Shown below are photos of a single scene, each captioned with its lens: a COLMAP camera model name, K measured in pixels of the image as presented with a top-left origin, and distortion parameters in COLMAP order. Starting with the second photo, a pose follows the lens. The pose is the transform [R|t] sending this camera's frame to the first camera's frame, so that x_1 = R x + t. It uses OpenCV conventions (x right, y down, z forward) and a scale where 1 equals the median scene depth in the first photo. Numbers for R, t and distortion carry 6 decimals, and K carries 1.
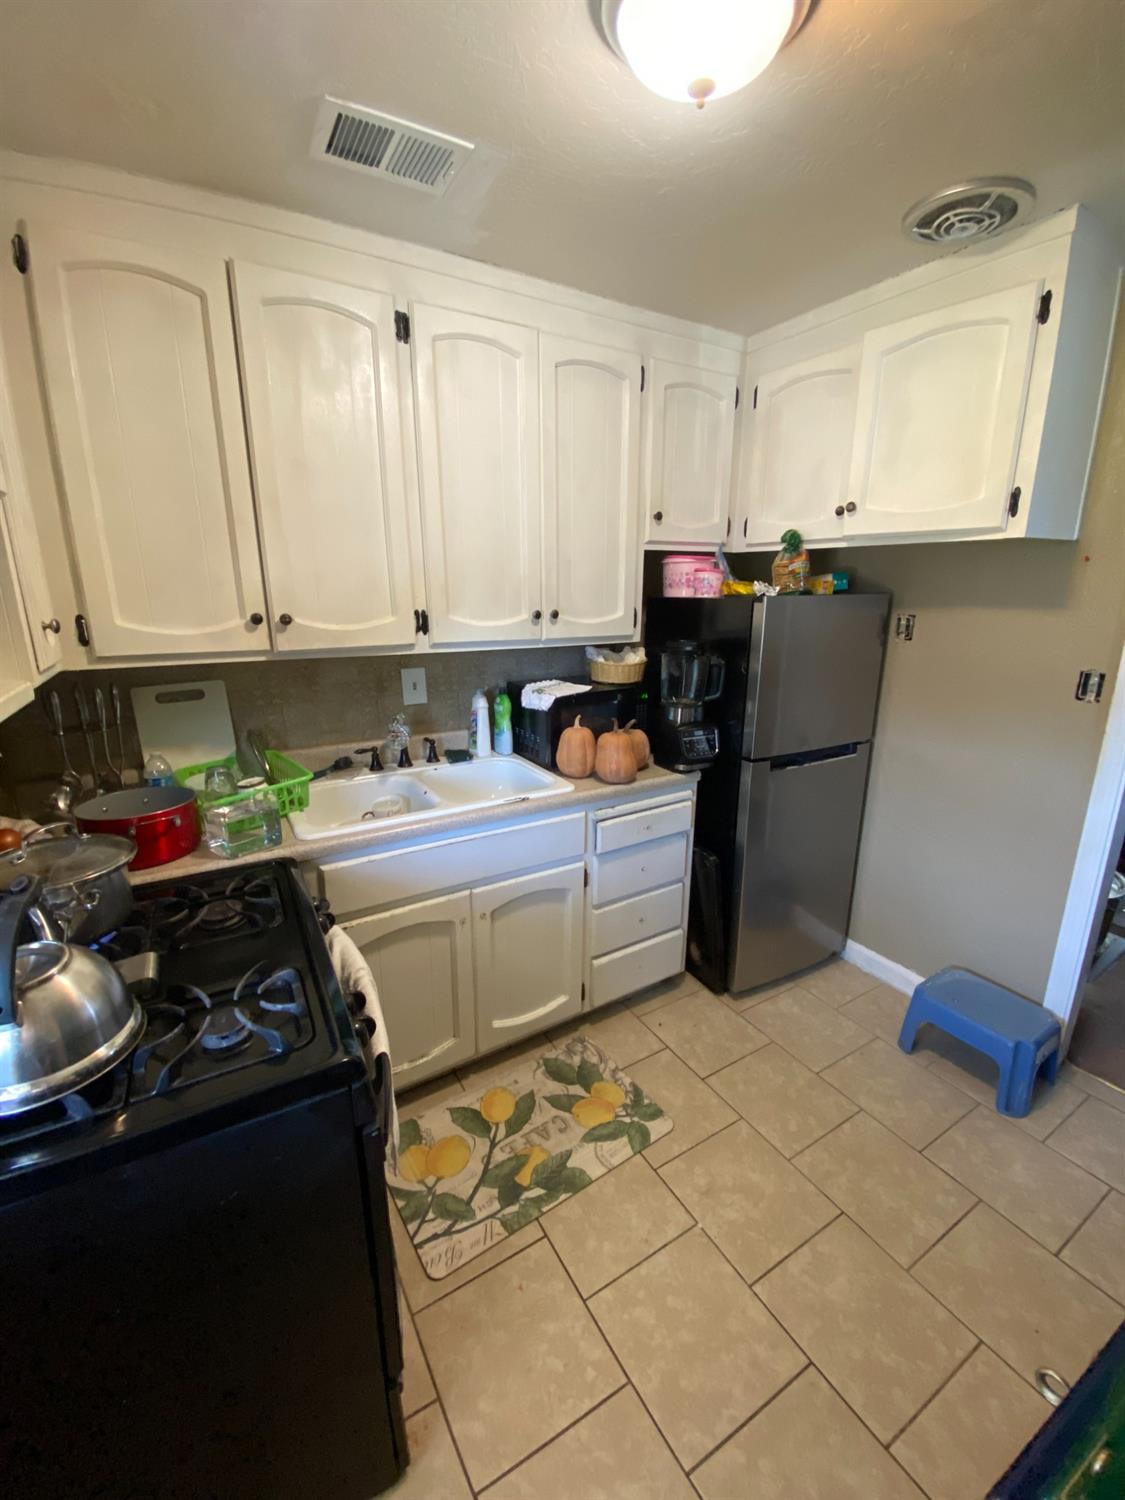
lens RADIAL K [[607.1, 0, 561.0], [0, 607.1, 752.3], [0, 0, 1]] dist [0.044341, -0.041486]
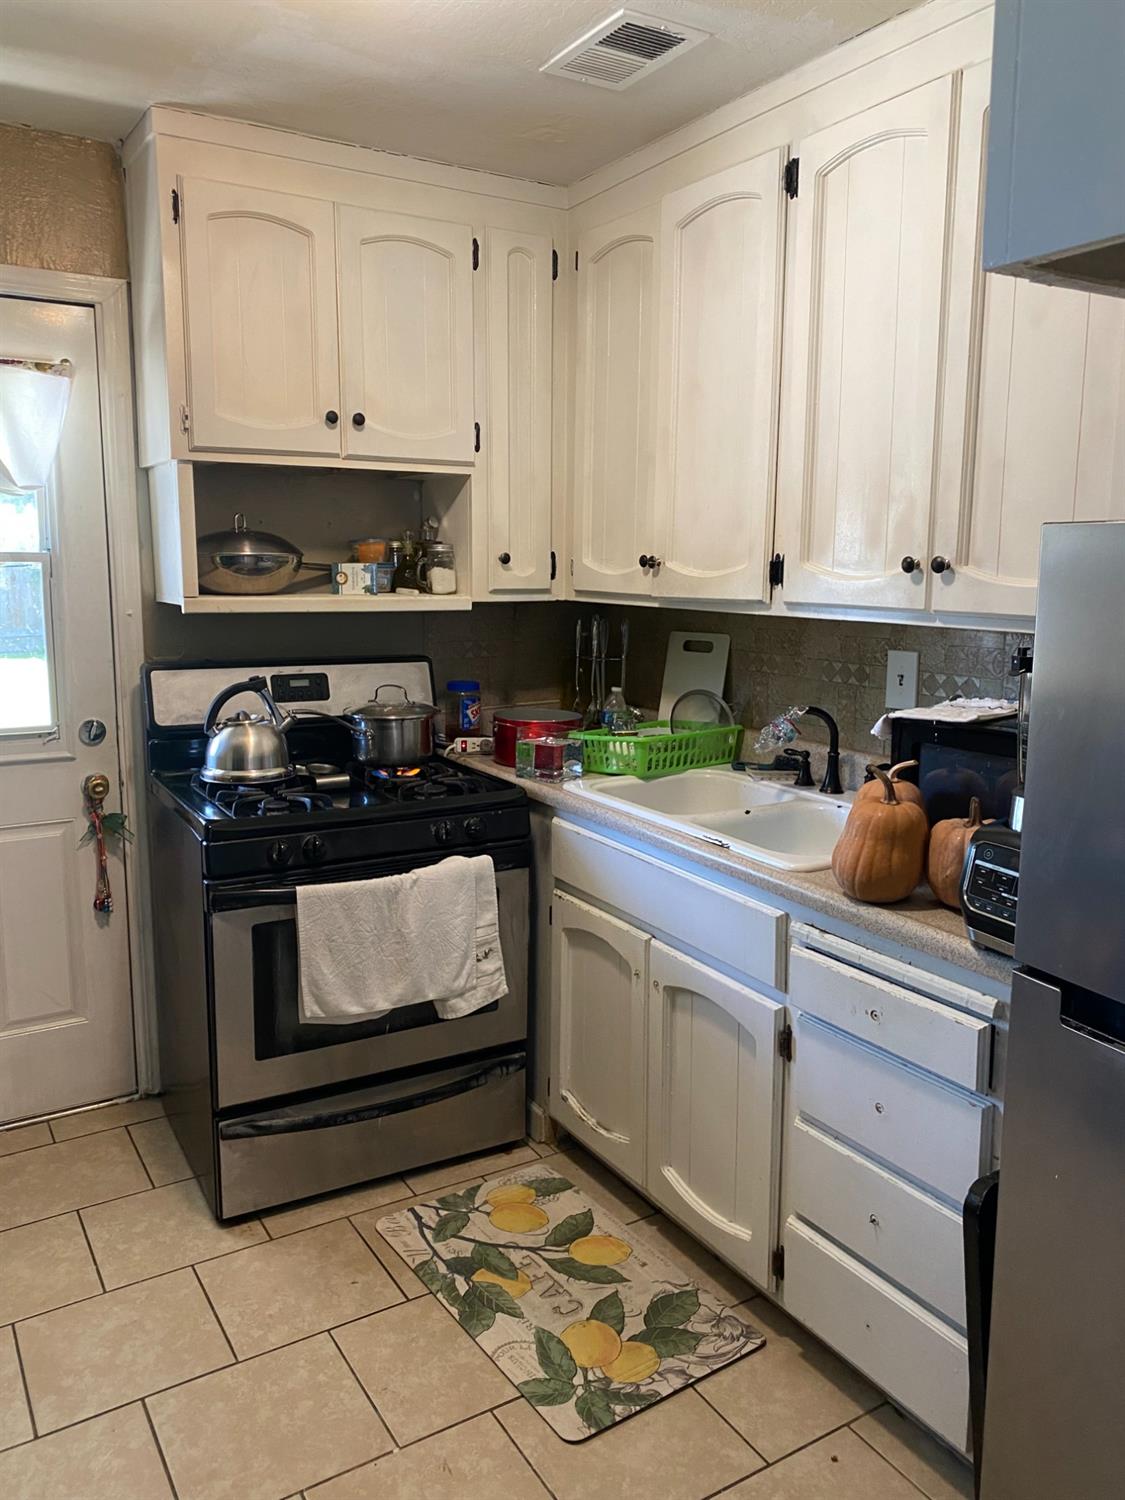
lens RADIAL K [[1148.3, 0, 566.5], [0, 1148.3, 744.8], [0, 0, 1]] dist [0.007460, -0.012735]
pose [[0.008680, 0.163910, -0.986437, 1.119274], [-0.262135, 0.952349, 0.155940, -0.170080], [0.964992, 0.257226, 0.051233, 0.768976]]
